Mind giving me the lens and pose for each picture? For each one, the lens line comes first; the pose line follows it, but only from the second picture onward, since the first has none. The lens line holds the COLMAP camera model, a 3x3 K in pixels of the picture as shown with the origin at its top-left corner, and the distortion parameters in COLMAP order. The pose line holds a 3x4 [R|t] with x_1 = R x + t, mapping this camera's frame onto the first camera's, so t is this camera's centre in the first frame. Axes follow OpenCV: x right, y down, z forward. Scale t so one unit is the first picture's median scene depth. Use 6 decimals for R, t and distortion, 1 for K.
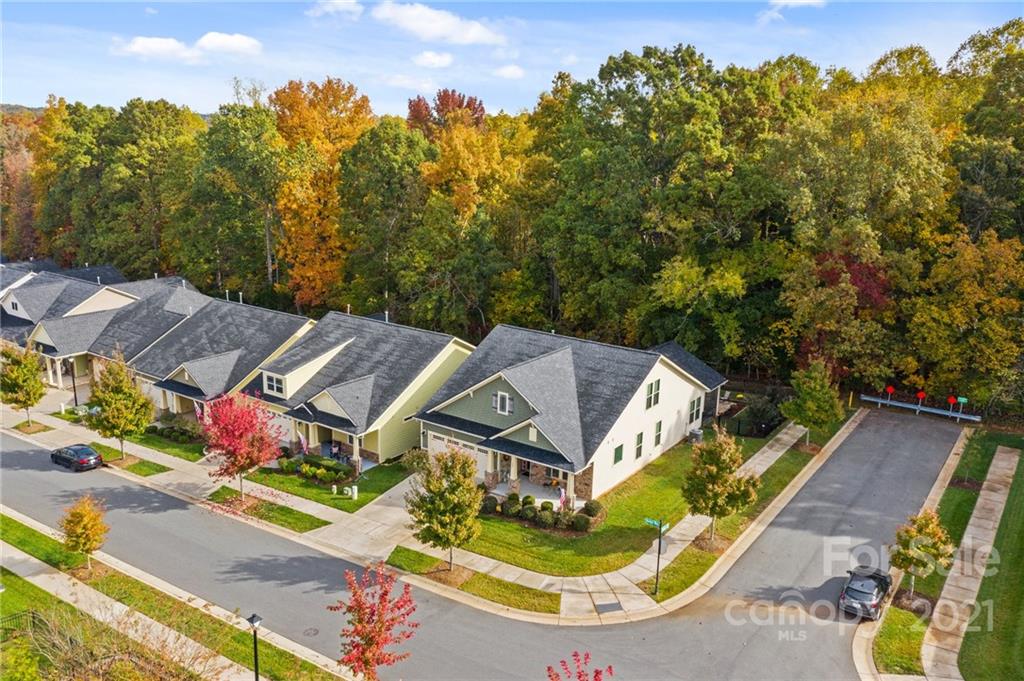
lens RADIAL K [[833.9, 0, 511.9], [0, 833.9, 360.8], [0, 0, 1]] dist [-0.009389, 0.000749]
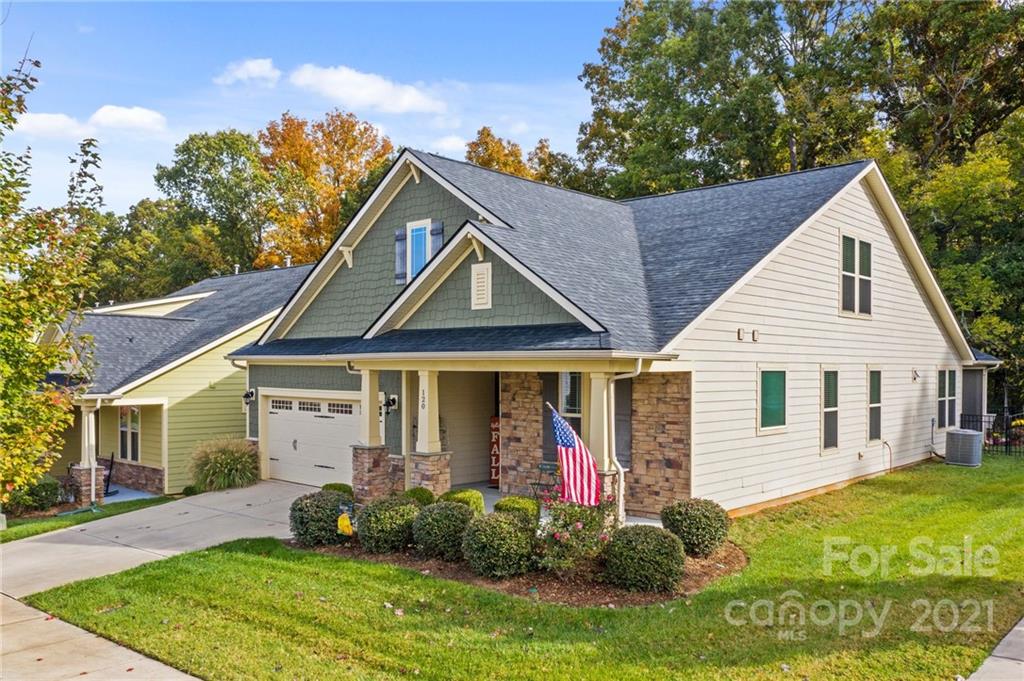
lens RADIAL K [[833.9, 0, 511.9], [0, 833.9, 360.8], [0, 0, 1]] dist [-0.009389, 0.000749]
pose [[0.991237, -0.026076, -0.129496, 0.058353], [-0.010342, 0.961993, -0.272878, 0.154404], [0.131690, 0.271826, 0.953294, 0.563294]]
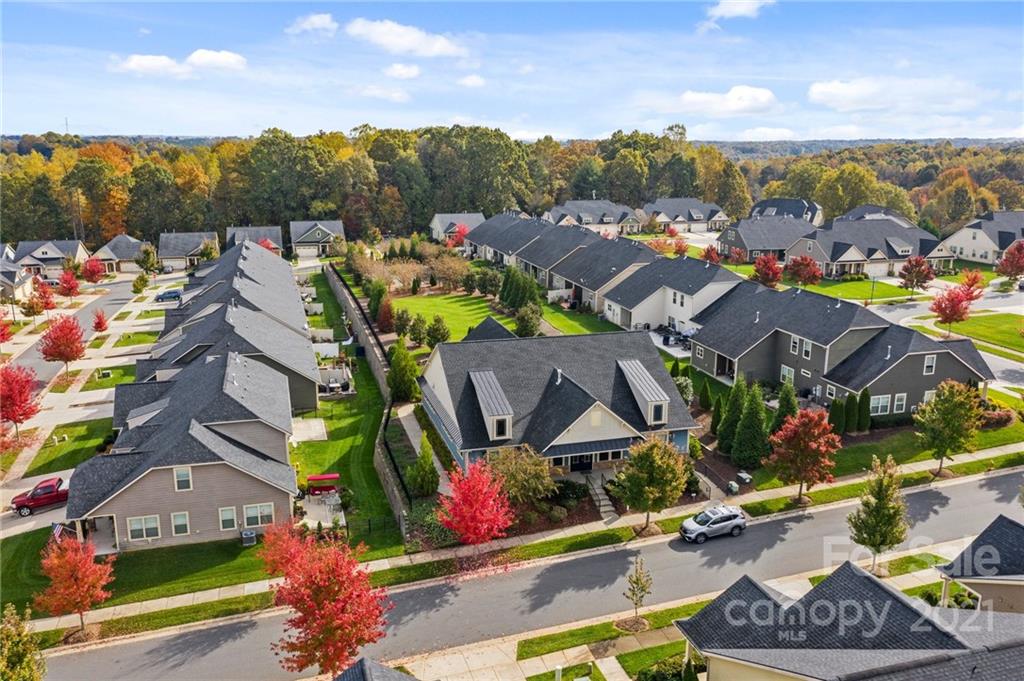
lens RADIAL K [[833.9, 0, 511.9], [0, 833.9, 360.8], [0, 0, 1]] dist [-0.009389, 0.000749]
pose [[0.628036, -0.221018, 0.746138, -2.206138], [0.220094, 0.970120, 0.102109, 0.377594], [-0.746411, 0.100092, 0.657915, -1.963828]]
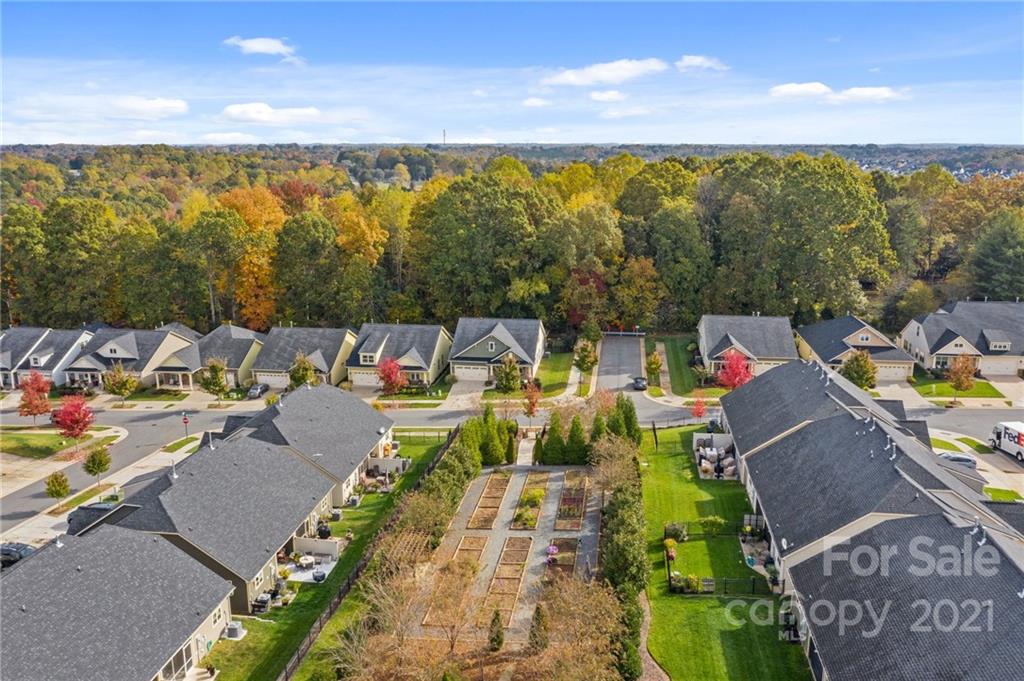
lens RADIAL K [[833.9, 0, 511.9], [0, 833.9, 360.8], [0, 0, 1]] dist [-0.009389, 0.000749]
pose [[0.887536, -0.141820, 0.438368, -0.885820], [0.147807, 0.988801, 0.020640, 0.043682], [-0.436386, 0.046475, 0.898558, -1.032707]]
